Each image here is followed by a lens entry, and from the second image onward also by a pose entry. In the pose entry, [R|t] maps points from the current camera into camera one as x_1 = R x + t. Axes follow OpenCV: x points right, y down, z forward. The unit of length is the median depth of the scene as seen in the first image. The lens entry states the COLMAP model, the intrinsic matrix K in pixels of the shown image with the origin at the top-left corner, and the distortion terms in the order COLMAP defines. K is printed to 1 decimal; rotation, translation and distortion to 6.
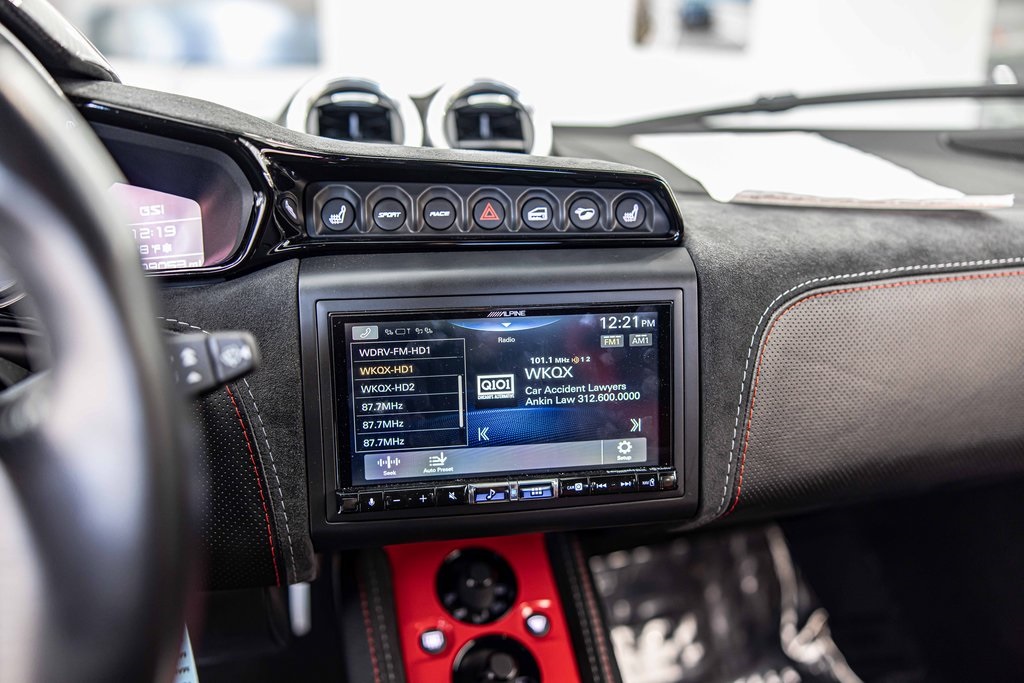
lens RADIAL K [[770.2, 0, 517.6], [0, 770.2, 336.1], [0, 0, 1]] dist [-0.012456, -0.001889]
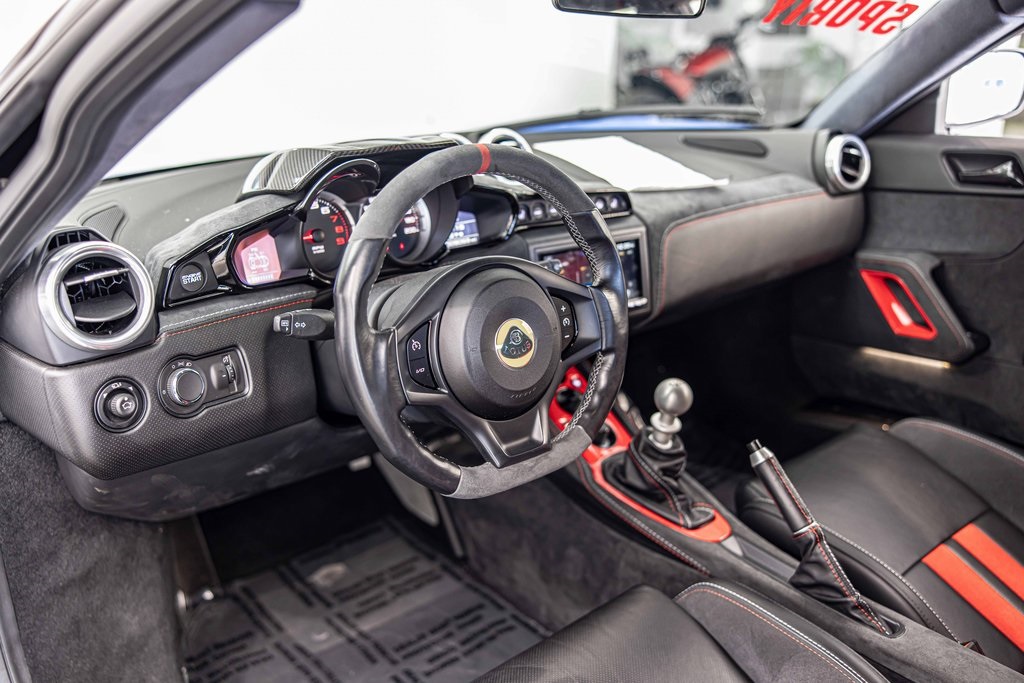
lens RADIAL K [[934.6, 0, 515.7], [0, 934.6, 342.5], [0, 0, 1]] dist [0.029678, 0.000000]
pose [[0.896898, -0.141494, 0.418992, -1.610580], [0.110650, 0.989099, 0.097161, -0.044151], [-0.428172, -0.040782, 0.902777, -1.789485]]
